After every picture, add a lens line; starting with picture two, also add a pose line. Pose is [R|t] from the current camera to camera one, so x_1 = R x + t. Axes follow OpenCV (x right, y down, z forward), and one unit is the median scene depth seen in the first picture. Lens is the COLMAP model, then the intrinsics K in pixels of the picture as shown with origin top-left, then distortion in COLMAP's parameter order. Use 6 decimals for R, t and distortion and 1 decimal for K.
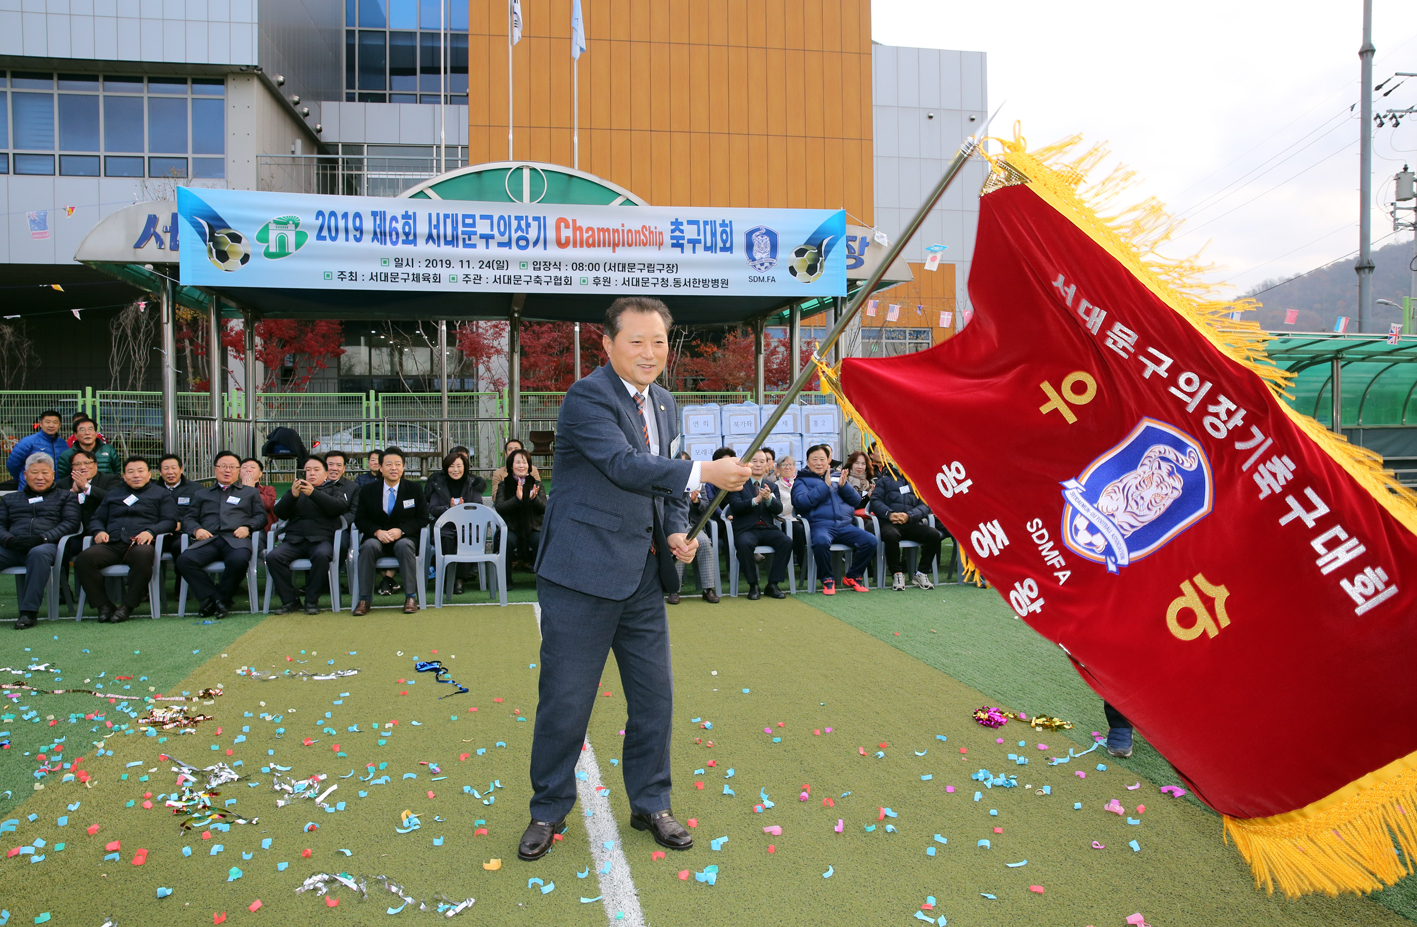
lens RADIAL K [[984.7, 0, 708.5], [0, 984.7, 463.5], [0, 0, 1]] dist [-0.106002, 0.087128]
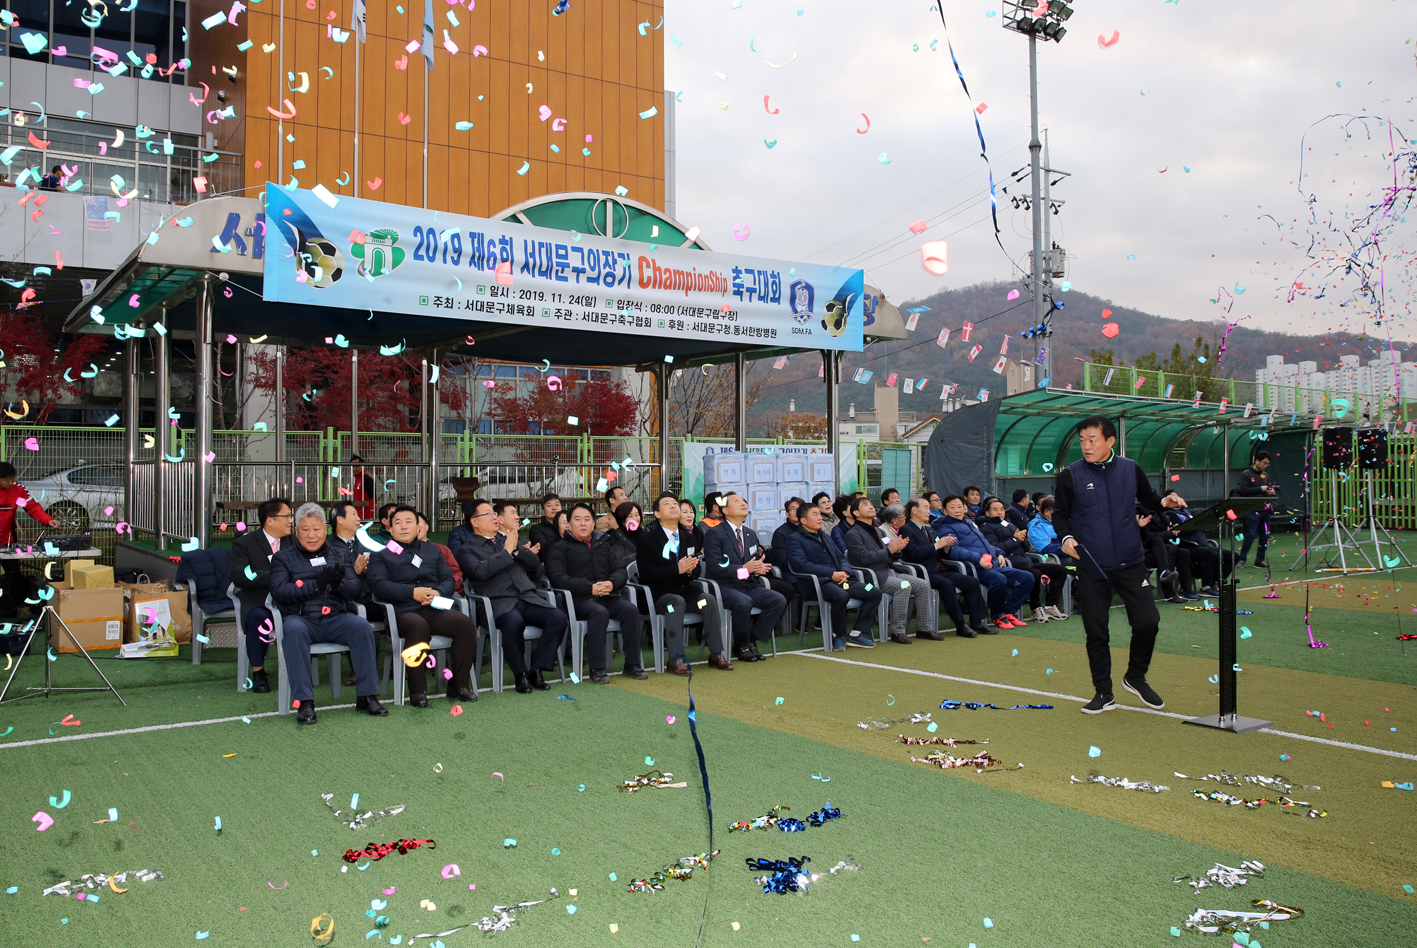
lens RADIAL K [[1086.8, 0, 662.4], [0, 1086.8, 468.0], [0, 0, 1]] dist [-0.094540, 0.043791]
pose [[0.921263, 0.006910, 0.388879, -0.534967], [0.008447, 0.999251, -0.037766, -0.003563], [-0.388849, 0.038077, 0.920514, 0.020540]]
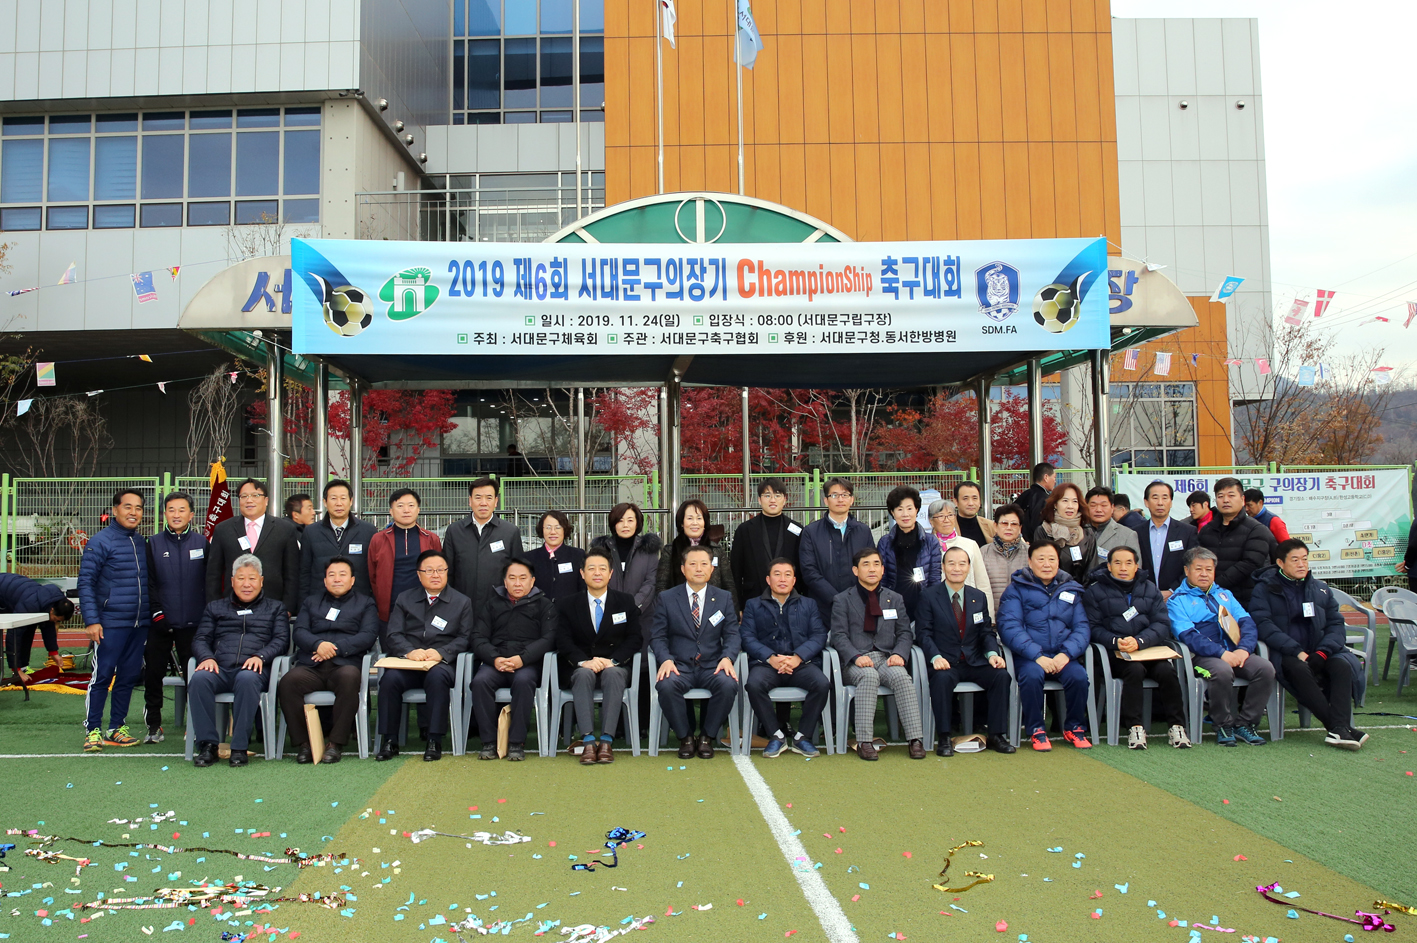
lens RADIAL K [[1257.4, 0, 680.2], [0, 1257.4, 464.5], [0, 0, 1]] dist [-0.108330, 0.087672]
pose [[0.986885, -0.012415, -0.160948, -0.038532], [0.000246, 0.997153, -0.075405, -0.006890], [0.161426, 0.074376, 0.984078, -0.006686]]
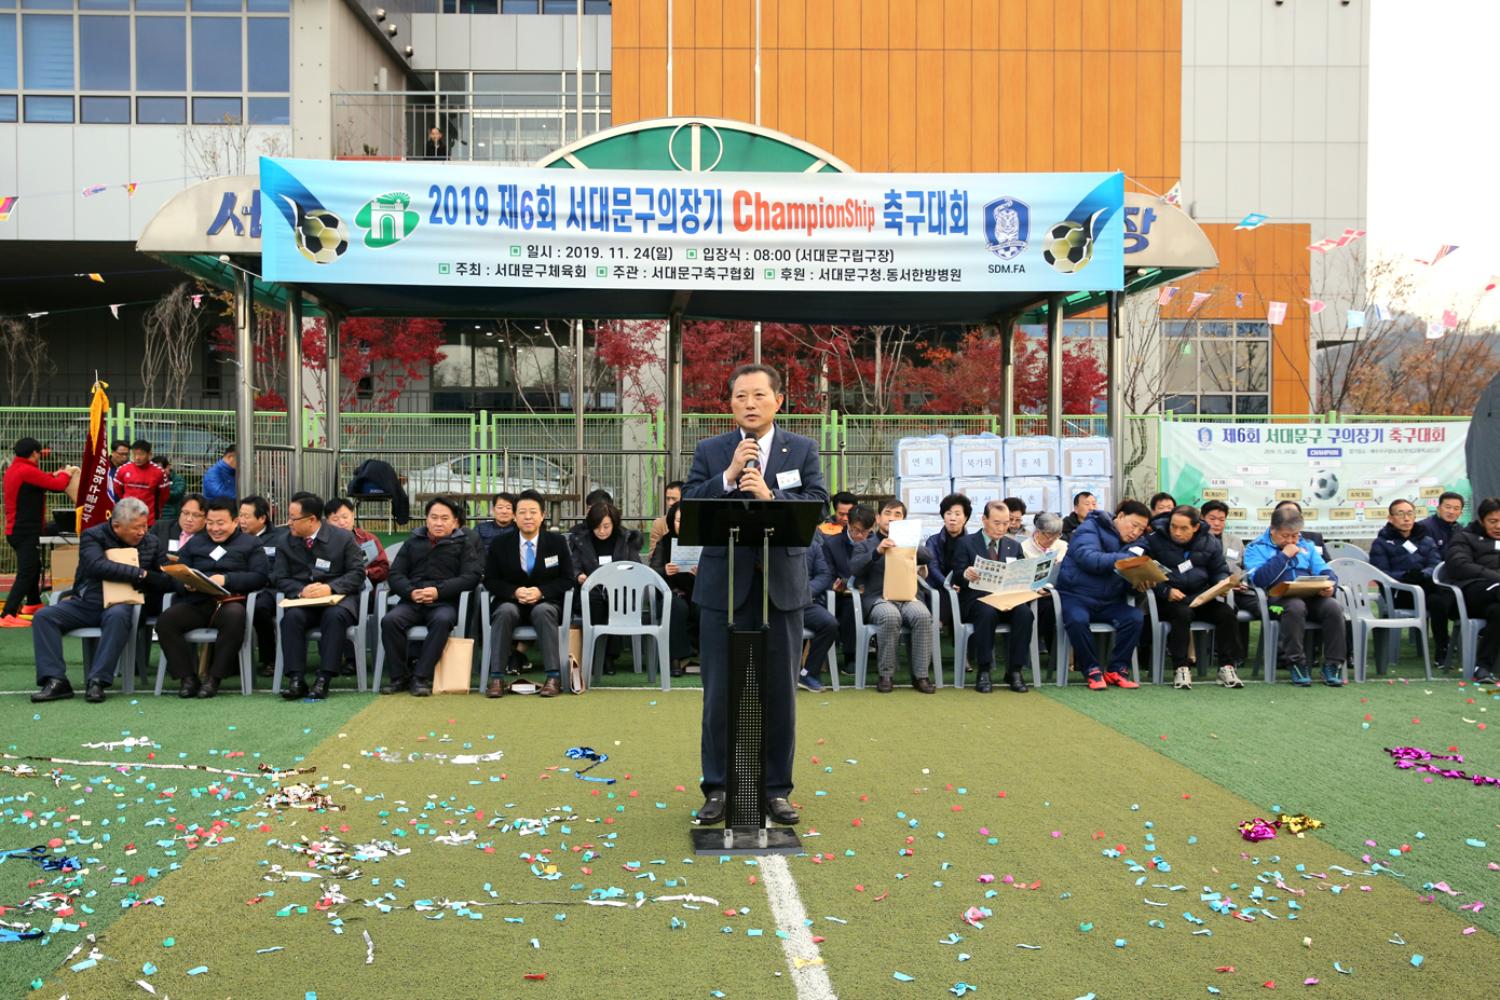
lens RADIAL K [[1432.8, 0, 750.0], [0, 1432.8, 500.0], [0, 0, 1]] dist [-0.040106, 0.108378]
pose [[0.990958, 0.012534, -0.133588, 0.008709], [-0.013639, 0.999880, -0.007361, -0.001448], [0.133480, 0.009117, 0.991010, -0.104966]]
